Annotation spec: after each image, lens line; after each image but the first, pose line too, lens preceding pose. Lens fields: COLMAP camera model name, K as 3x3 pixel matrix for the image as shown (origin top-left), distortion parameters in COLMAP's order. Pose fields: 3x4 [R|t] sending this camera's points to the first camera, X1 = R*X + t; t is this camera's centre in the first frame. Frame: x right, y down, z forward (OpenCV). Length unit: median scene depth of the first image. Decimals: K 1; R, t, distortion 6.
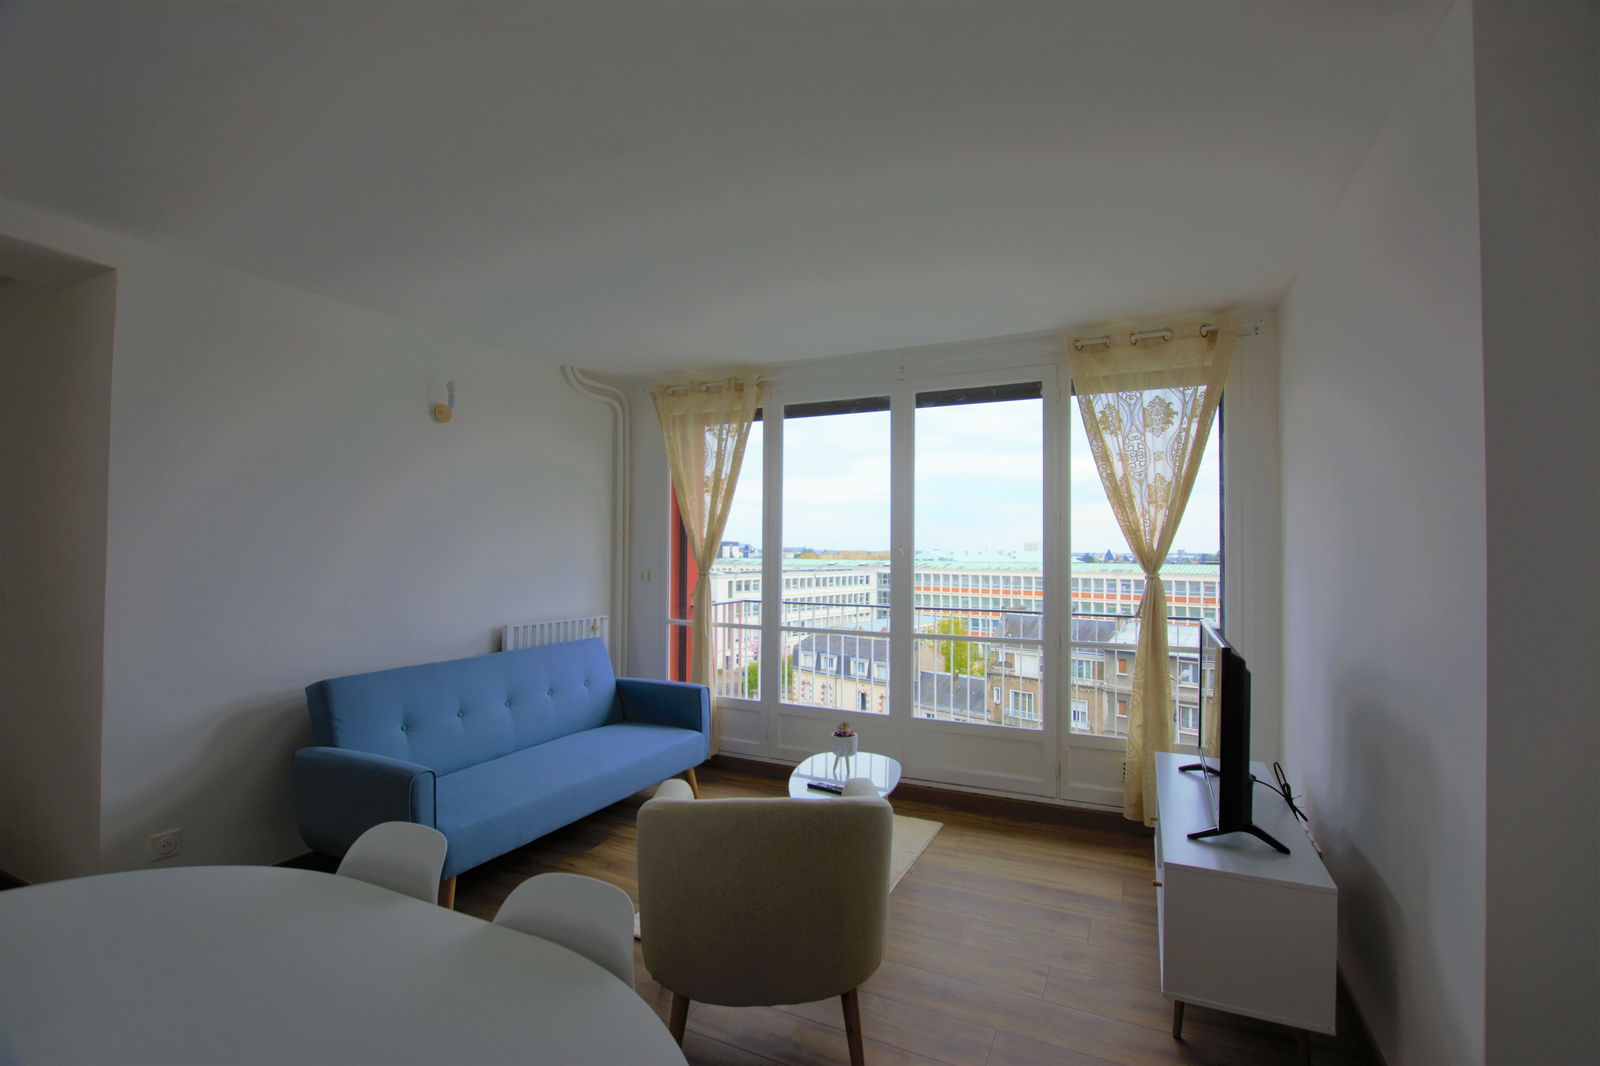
lens RADIAL K [[697.9, 0, 805.6], [0, 697.9, 538.1], [0, 0, 1]] dist [-0.047701, 0.008717]
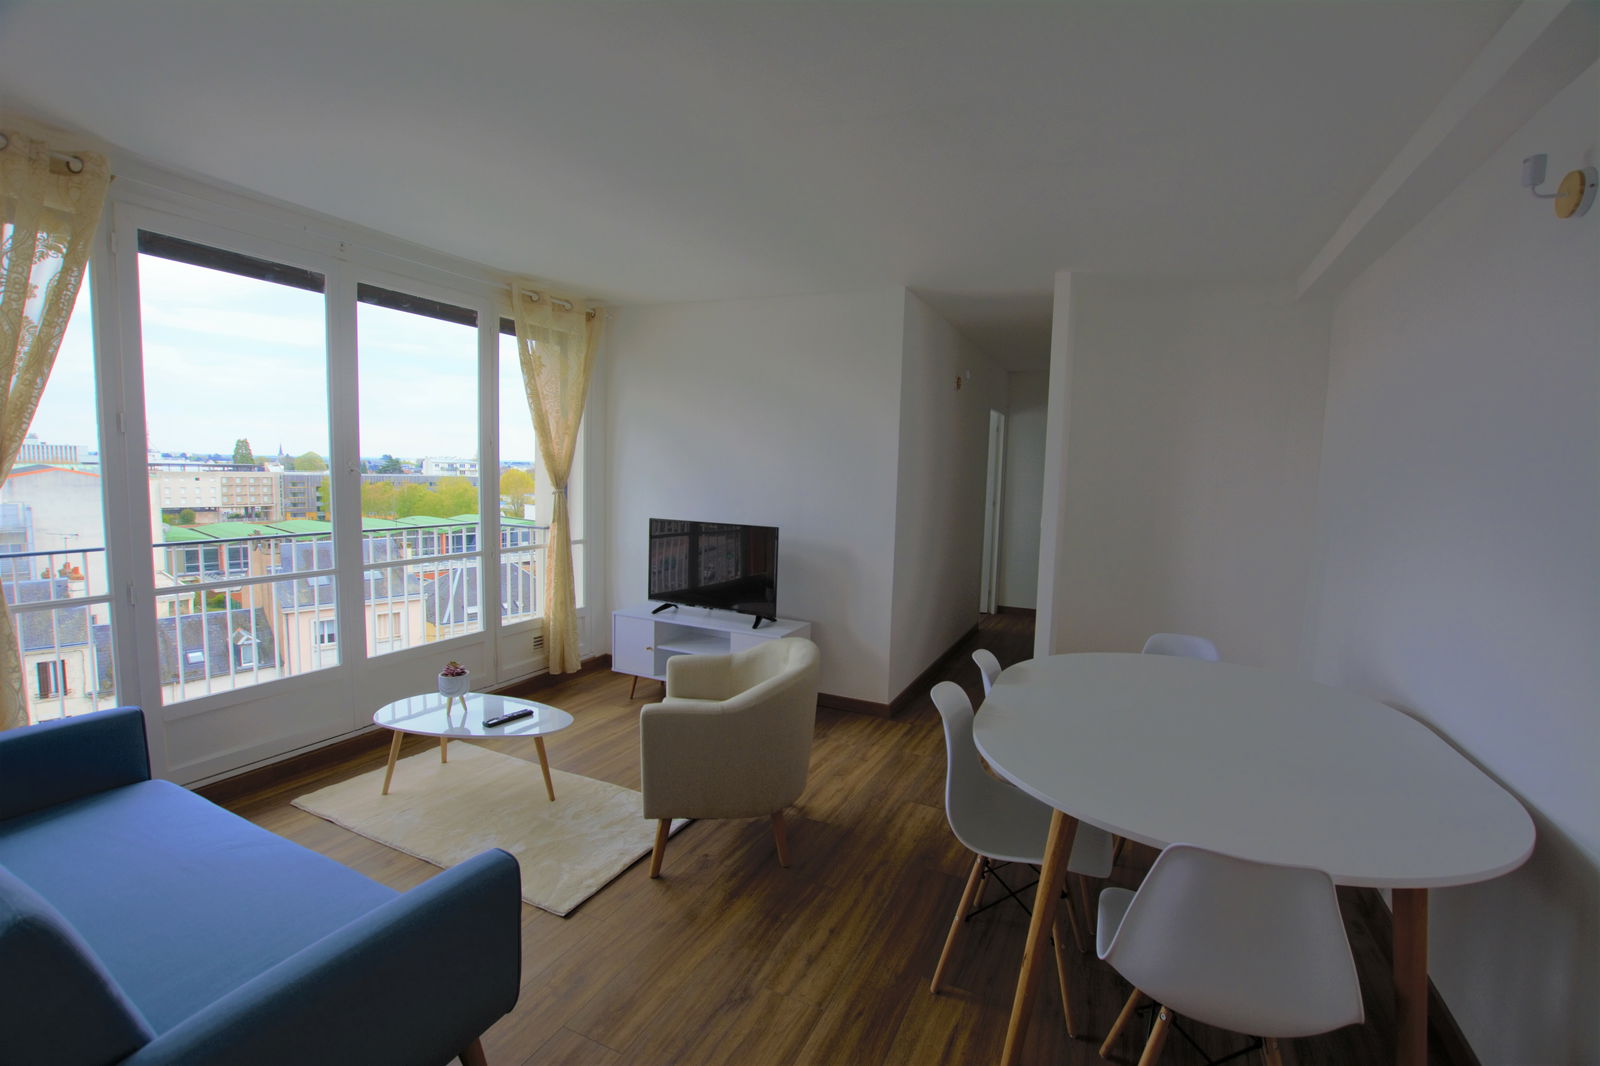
lens RADIAL K [[697.9, 0, 805.6], [0, 697.9, 538.1], [0, 0, 1]] dist [-0.047701, 0.008717]
pose [[-0.001063, -0.104995, 0.994472, -0.683935], [-0.049380, 0.993265, 0.104815, -0.013664], [-0.998779, -0.048996, -0.006240, 0.438770]]
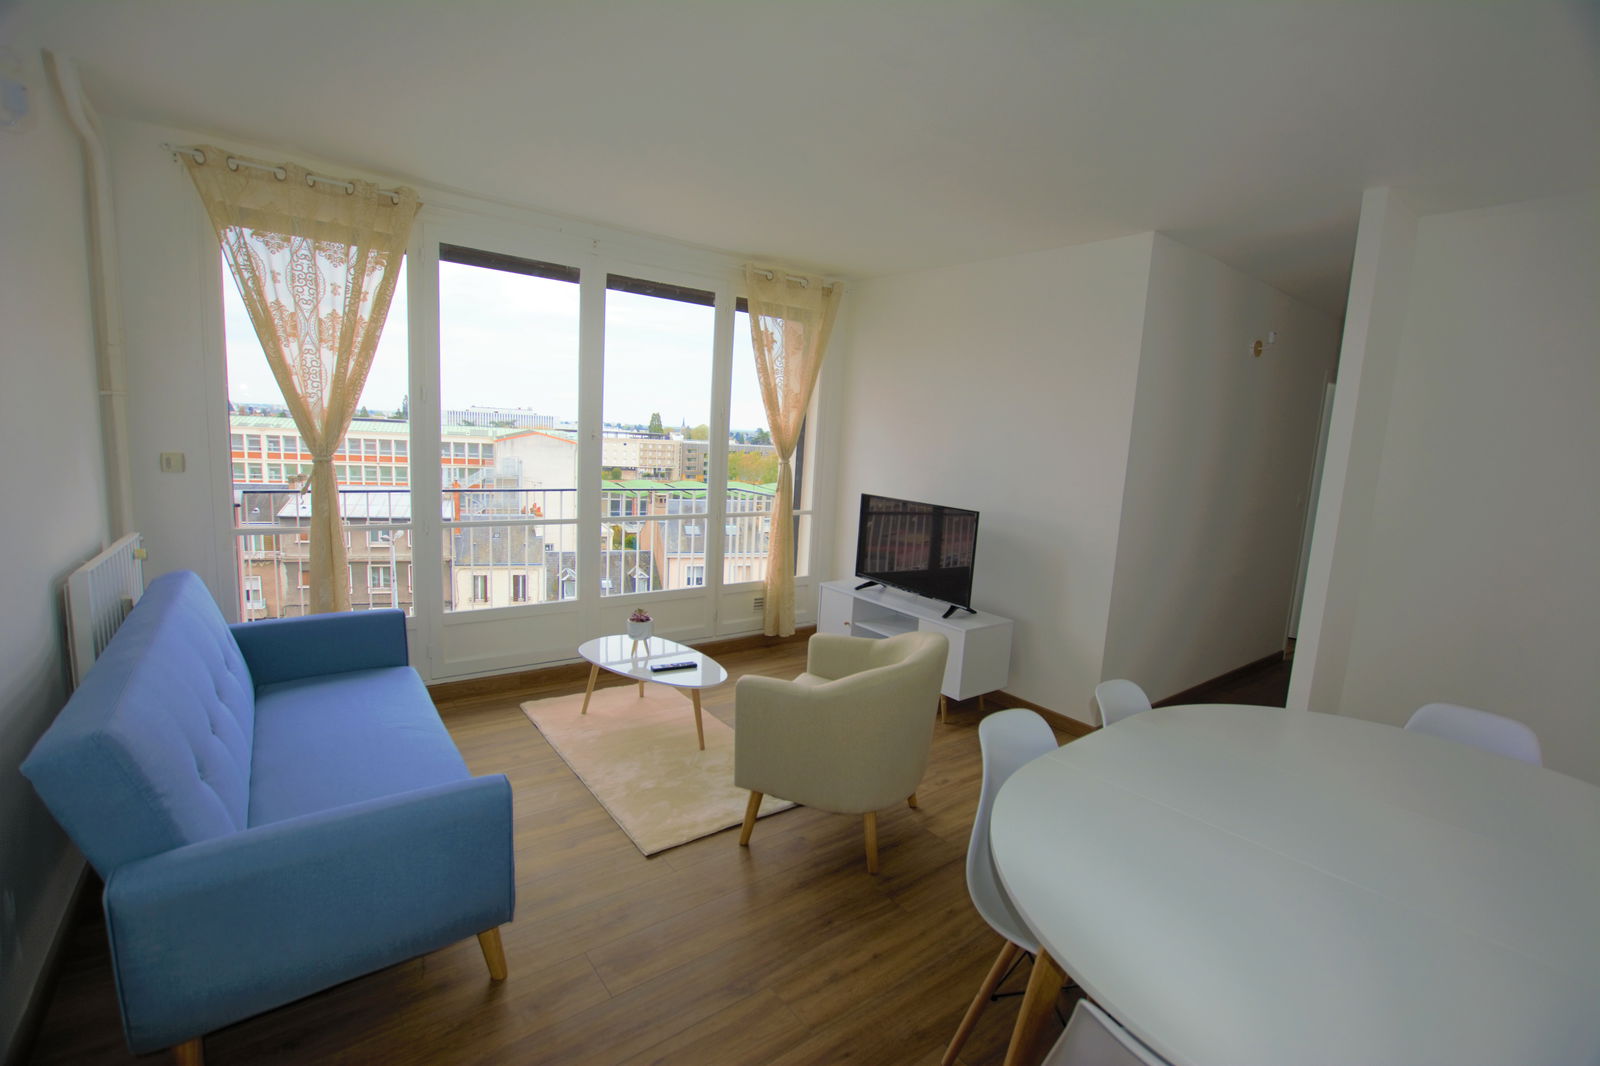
lens RADIAL K [[697.9, 0, 805.6], [0, 697.9, 538.1], [0, 0, 1]] dist [-0.047701, 0.008717]
pose [[0.456631, -0.112852, 0.882470, -0.599408], [-0.071126, 0.984116, 0.162654, -0.019844], [-0.886809, -0.137039, 0.441351, 0.270556]]
